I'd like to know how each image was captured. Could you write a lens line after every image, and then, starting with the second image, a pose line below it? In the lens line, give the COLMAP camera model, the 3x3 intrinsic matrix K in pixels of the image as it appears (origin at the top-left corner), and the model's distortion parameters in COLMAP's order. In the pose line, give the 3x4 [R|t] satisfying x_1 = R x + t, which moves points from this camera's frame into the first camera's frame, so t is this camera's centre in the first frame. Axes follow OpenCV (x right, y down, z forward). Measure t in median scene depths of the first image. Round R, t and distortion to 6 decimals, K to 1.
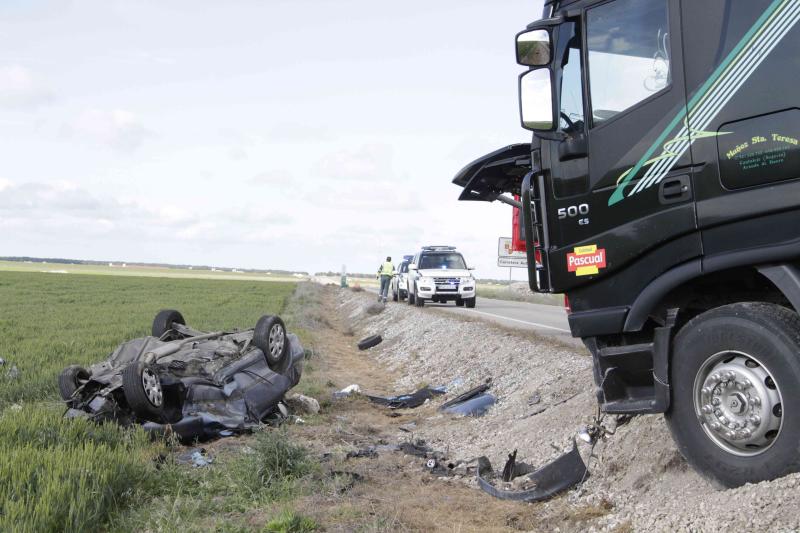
lens RADIAL K [[1377.9, 0, 400.0], [0, 1377.9, 266.5], [0, 0, 1]] dist [0.214811, 0.053028]
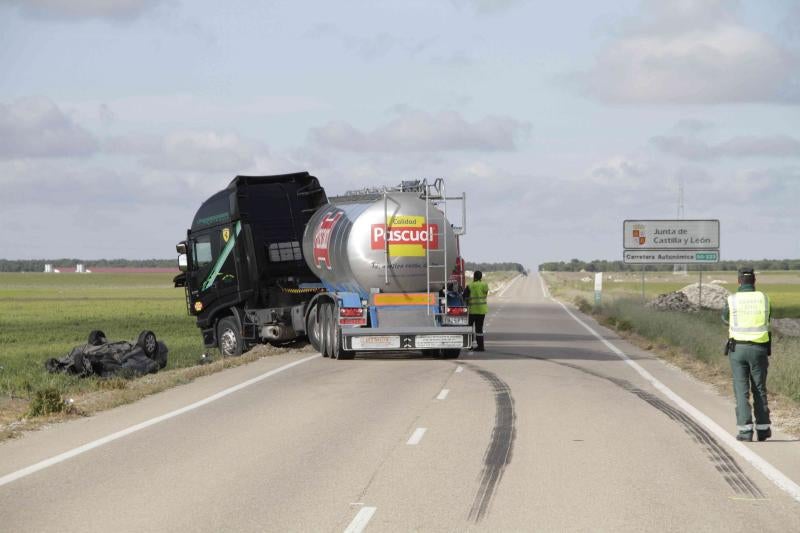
lens RADIAL K [[3735.4, 0, 400.0], [0, 3735.4, 266.5], [0, 0, 1]] dist [1.288298, -0.533014]
pose [[0.992771, -0.044758, -0.111364, 0.924335], [0.045496, 0.998956, 0.004087, -0.065562], [0.111065, -0.009124, 0.993771, -4.578646]]
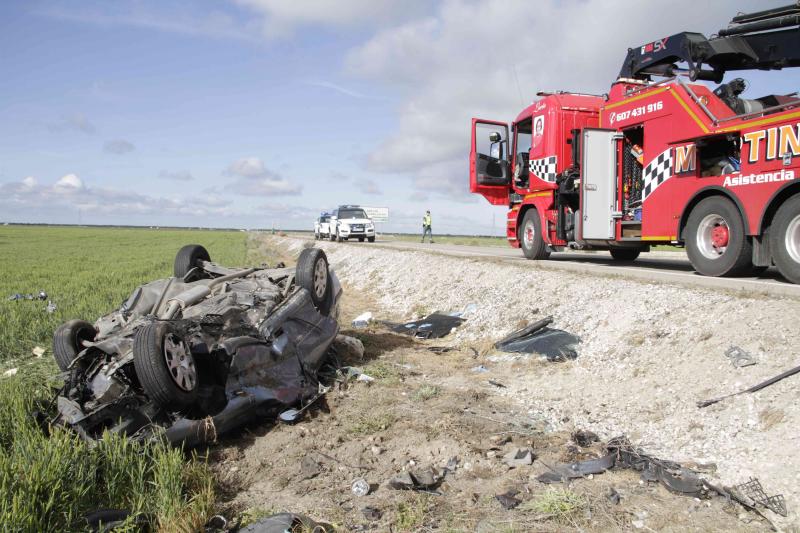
lens RADIAL K [[658.9, 0, 400.0], [0, 658.9, 266.5], [0, 0, 1]] dist [-0.175148, 0.134277]
pose [[0.986446, -0.027496, 0.161769, -0.113586], [0.017084, 0.997713, 0.065405, 0.022219], [-0.163197, -0.061755, 0.984659, 0.629084]]
